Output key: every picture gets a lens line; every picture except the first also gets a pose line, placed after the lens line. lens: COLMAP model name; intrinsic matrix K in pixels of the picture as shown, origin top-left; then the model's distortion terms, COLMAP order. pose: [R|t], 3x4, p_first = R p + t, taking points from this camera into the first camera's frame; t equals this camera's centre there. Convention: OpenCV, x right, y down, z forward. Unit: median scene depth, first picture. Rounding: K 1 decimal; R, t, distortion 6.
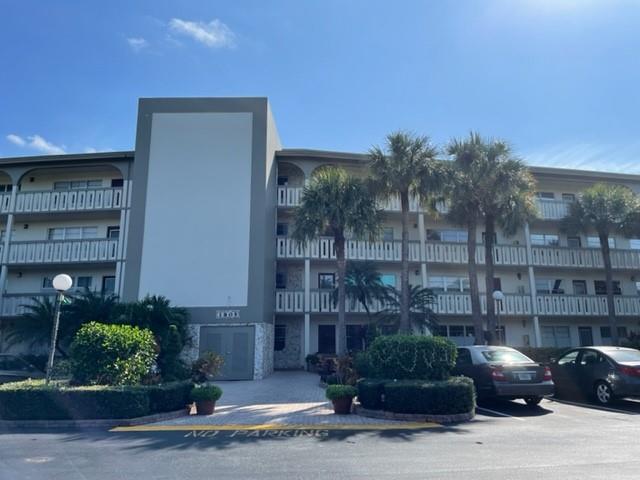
lens RADIAL K [[490.2, 0, 319.0], [0, 490.2, 234.8], [0, 0, 1]] dist [0.081476, -0.083624]
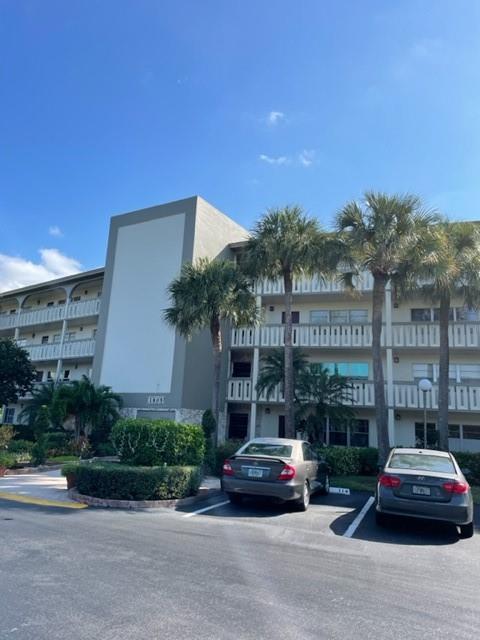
lens RADIAL K [[490.2, 0, 243.9], [0, 490.2, 318.7], [0, 0, 1]] dist [0.081476, -0.083624]
pose [[0.854116, -0.060896, -0.516505, 0.521173], [0.050151, 0.998137, -0.034748, 0.026791], [0.517659, 0.003775, 0.855579, 0.151220]]
